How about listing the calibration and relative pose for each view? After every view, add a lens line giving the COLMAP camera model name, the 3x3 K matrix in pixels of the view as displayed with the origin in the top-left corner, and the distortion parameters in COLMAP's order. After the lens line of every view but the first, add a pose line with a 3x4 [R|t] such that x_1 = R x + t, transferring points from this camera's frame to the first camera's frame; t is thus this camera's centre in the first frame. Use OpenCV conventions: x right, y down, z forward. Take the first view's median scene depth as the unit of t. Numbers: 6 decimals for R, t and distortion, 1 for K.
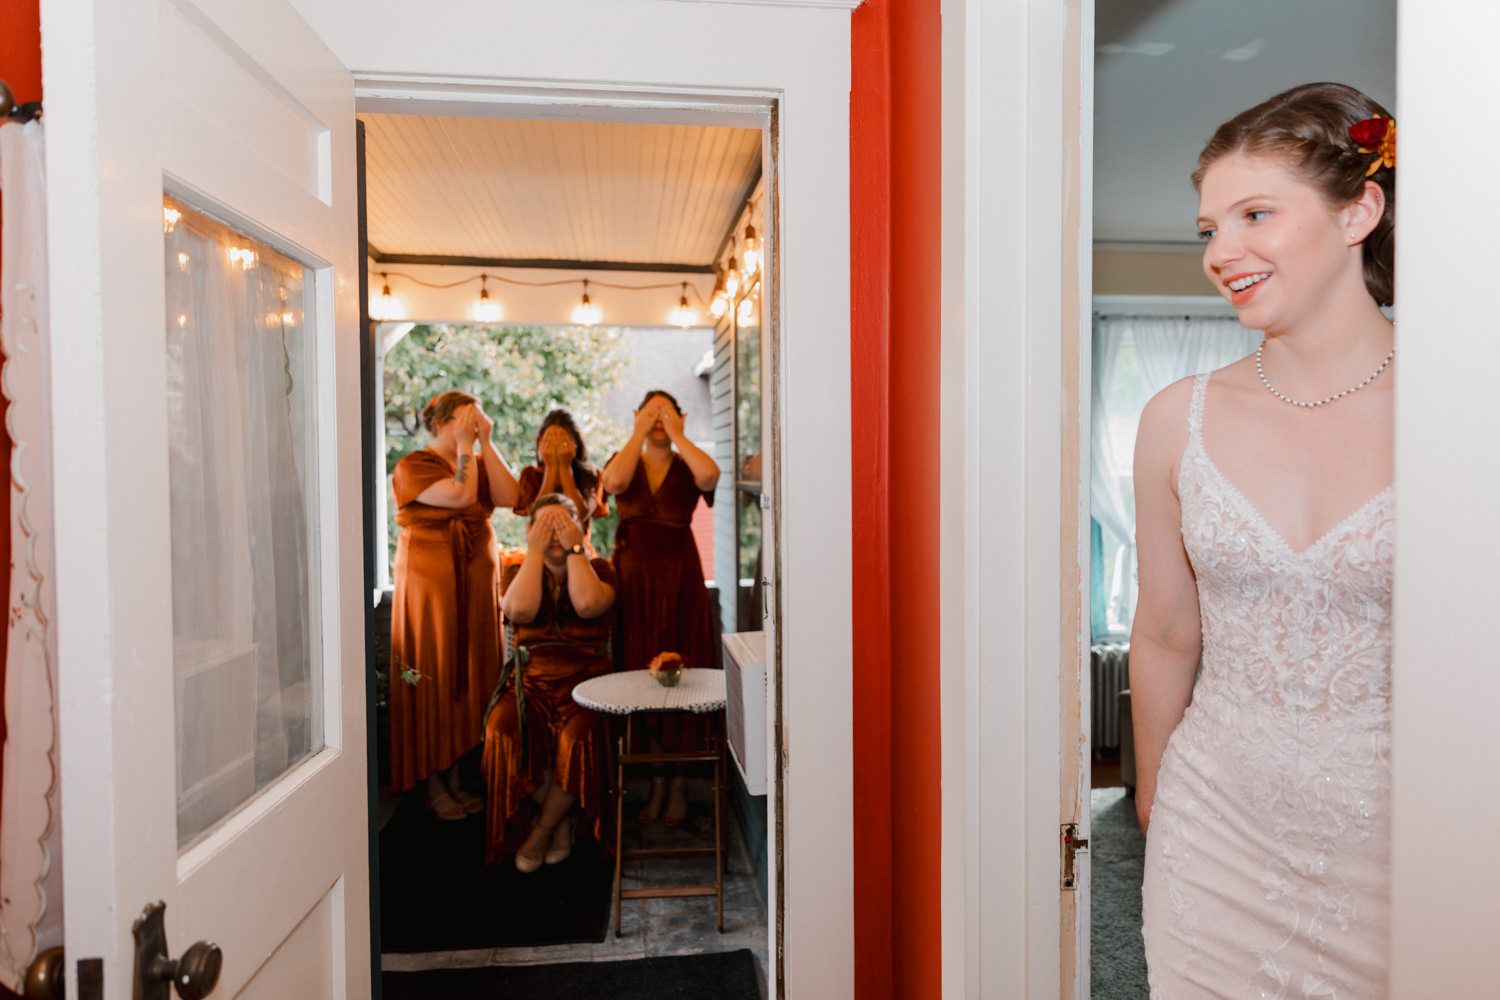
lens RADIAL K [[965.6, 0, 750.0], [0, 965.6, 500.0], [0, 0, 1]] dist [0.001165, -0.000428]
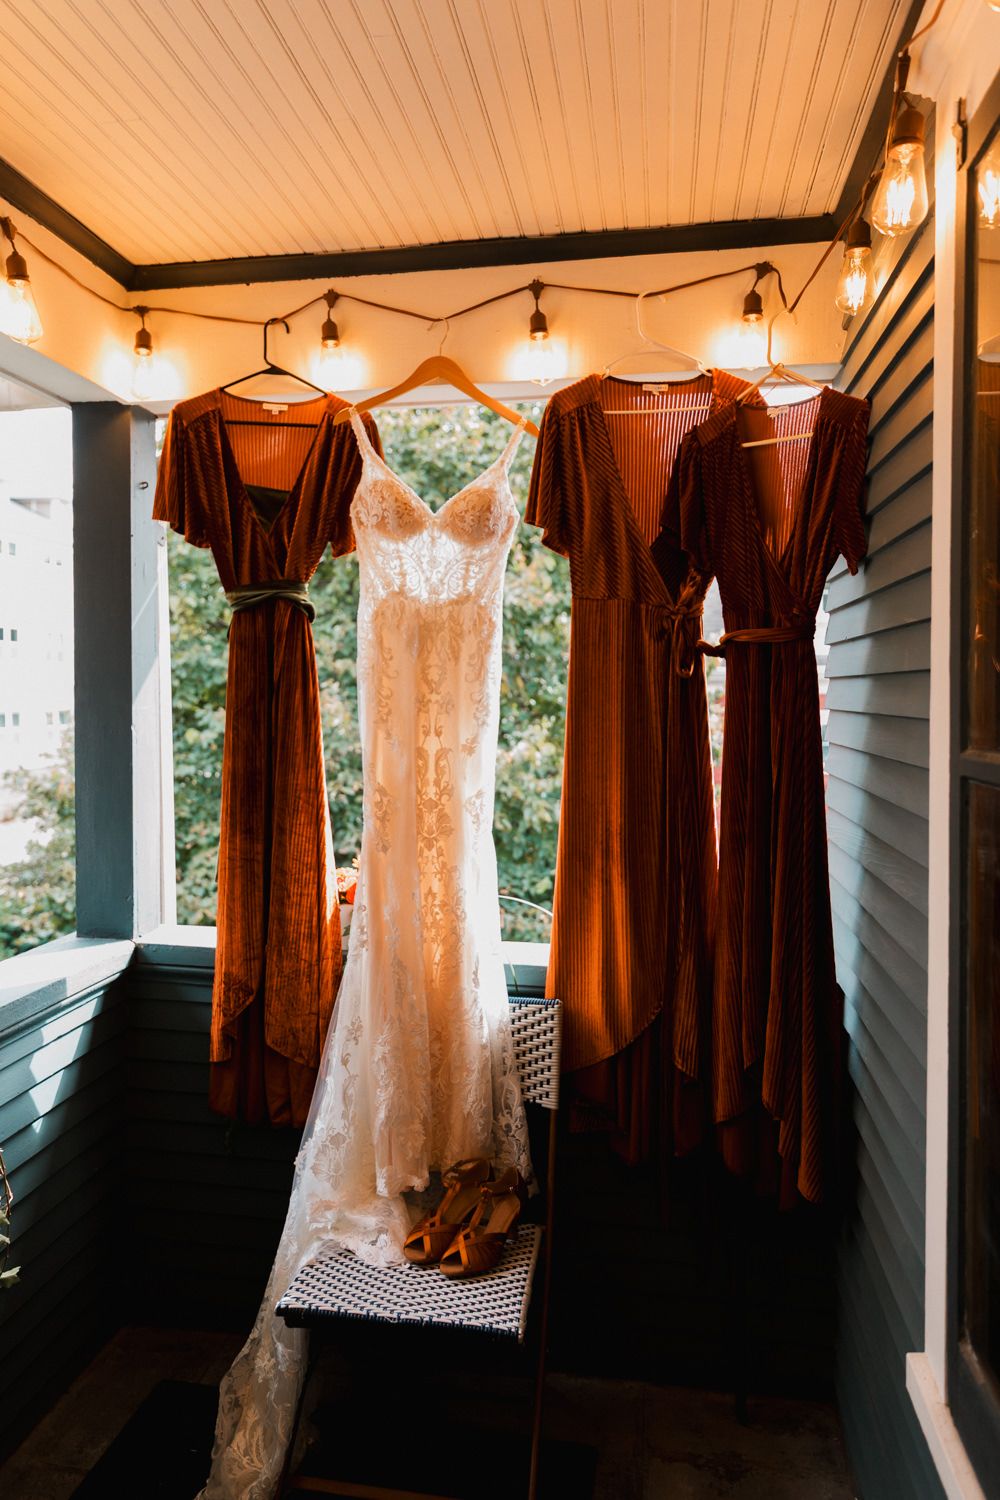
lens RADIAL K [[1199.8, 0, 437.5], [0, 1199.8, 748.2], [0, 0, 1]] dist [-0.045549, -0.001337]
pose [[0.952922, 0.011228, -0.303008, -0.044889], [-0.008477, 0.999910, 0.010393, -0.015333], [0.303097, -0.007336, 0.952931, 0.453616]]
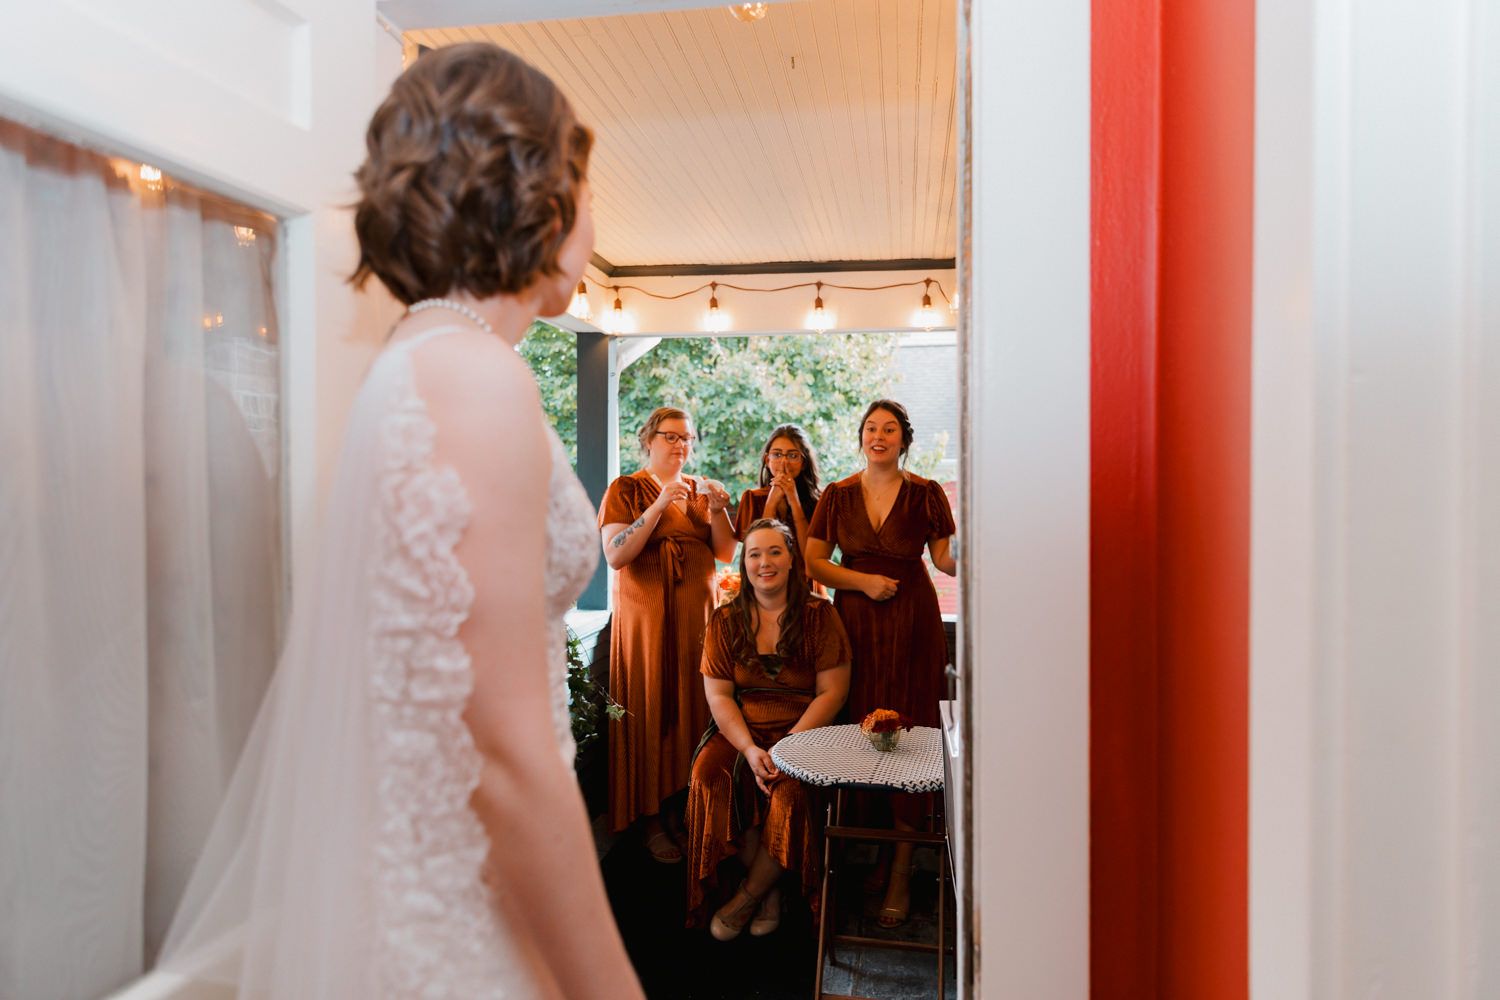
lens RADIAL K [[965.6, 0, 750.0], [0, 965.6, 500.0], [0, 0, 1]] dist [0.001165, -0.000428]
pose [[0.962230, 0.008040, -0.272120, 0.018354], [-0.012709, 0.999801, -0.015401, -0.005701], [0.271942, 0.018278, 0.962140, 0.099476]]
